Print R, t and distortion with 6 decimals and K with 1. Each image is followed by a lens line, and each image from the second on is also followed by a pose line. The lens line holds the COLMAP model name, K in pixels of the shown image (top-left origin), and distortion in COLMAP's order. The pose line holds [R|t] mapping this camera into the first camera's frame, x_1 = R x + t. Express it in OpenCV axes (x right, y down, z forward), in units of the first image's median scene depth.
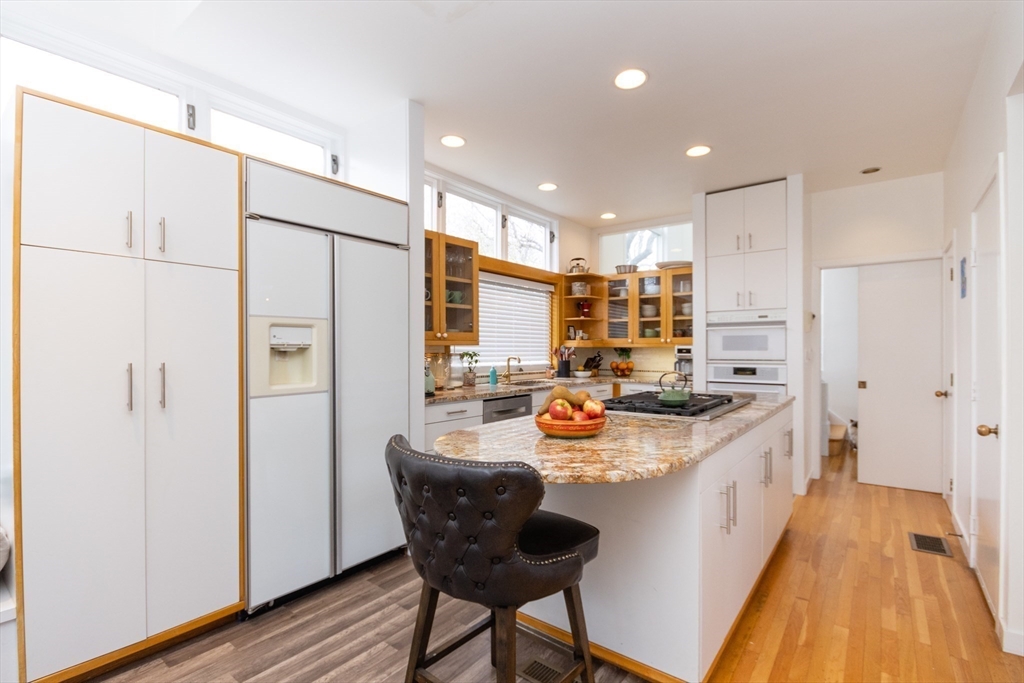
lens RADIAL K [[488.9, 0, 511.8], [0, 488.9, 349.4], [0, 0, 1]] dist [-0.001038, -0.000197]
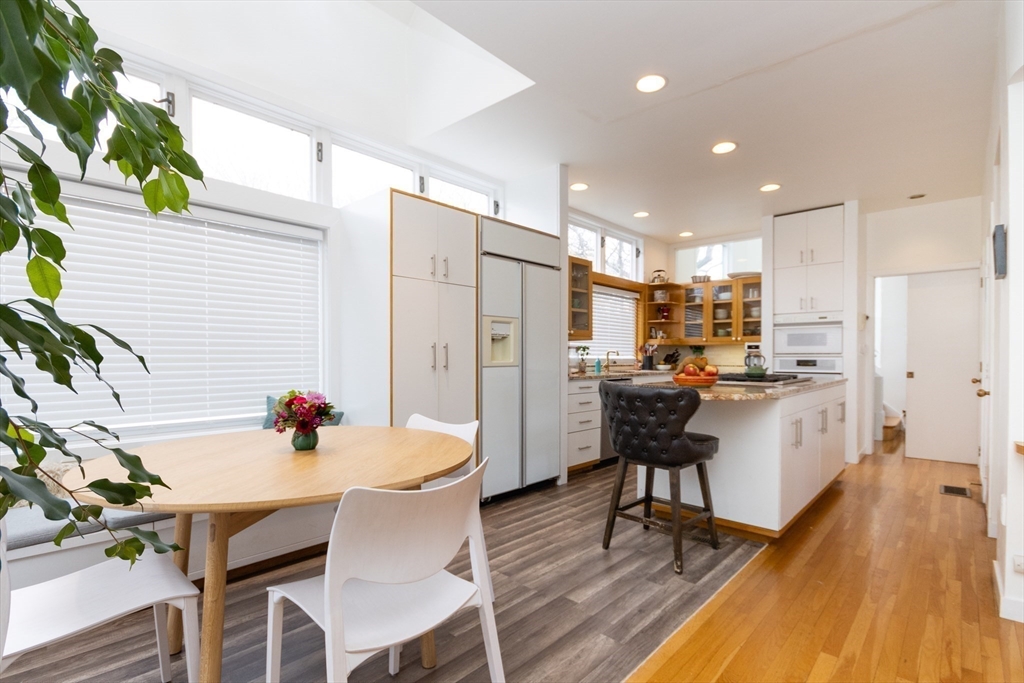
lens RADIAL K [[495.1, 0, 510.3], [0, 495.1, 362.3], [0, 0, 1]] dist [-0.000486, -0.000765]
pose [[0.995849, 0.003590, -0.090955, -0.138823], [-0.002644, 0.999941, 0.010517, 0.030756], [0.090987, -0.010233, 0.995799, -0.280735]]
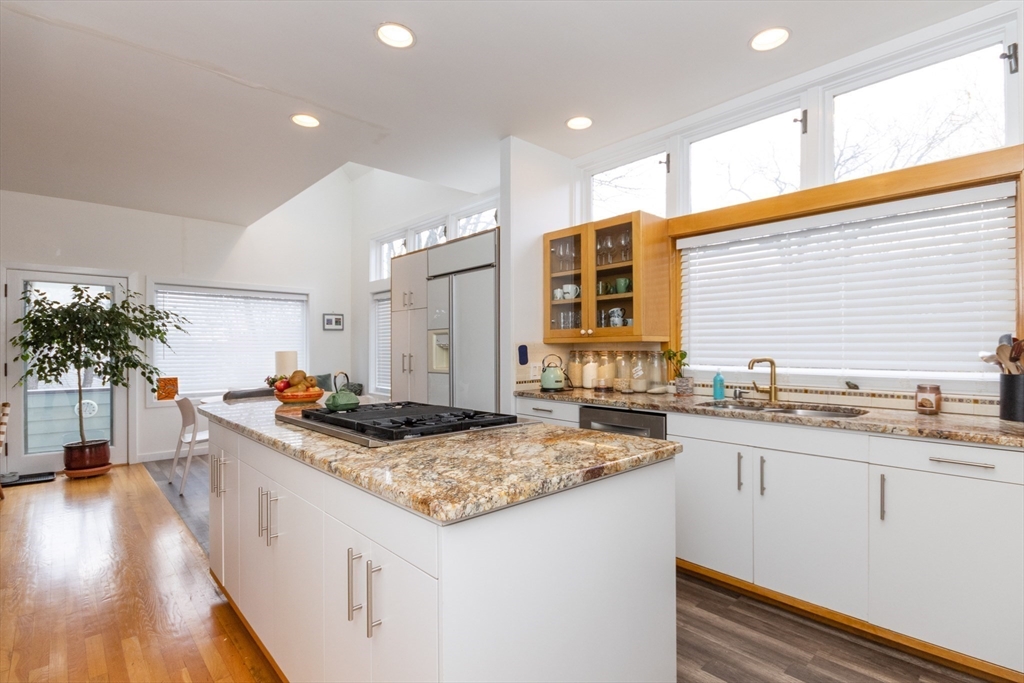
lens RADIAL K [[488.9, 0, 511.8], [0, 488.9, 349.4], [0, 0, 1]] dist [-0.001038, -0.000197]
pose [[-0.175049, 0.006903, -0.984535, 0.624675], [0.006491, 0.999962, 0.005857, -0.001209], [0.984538, -0.005366, -0.175088, 0.792073]]
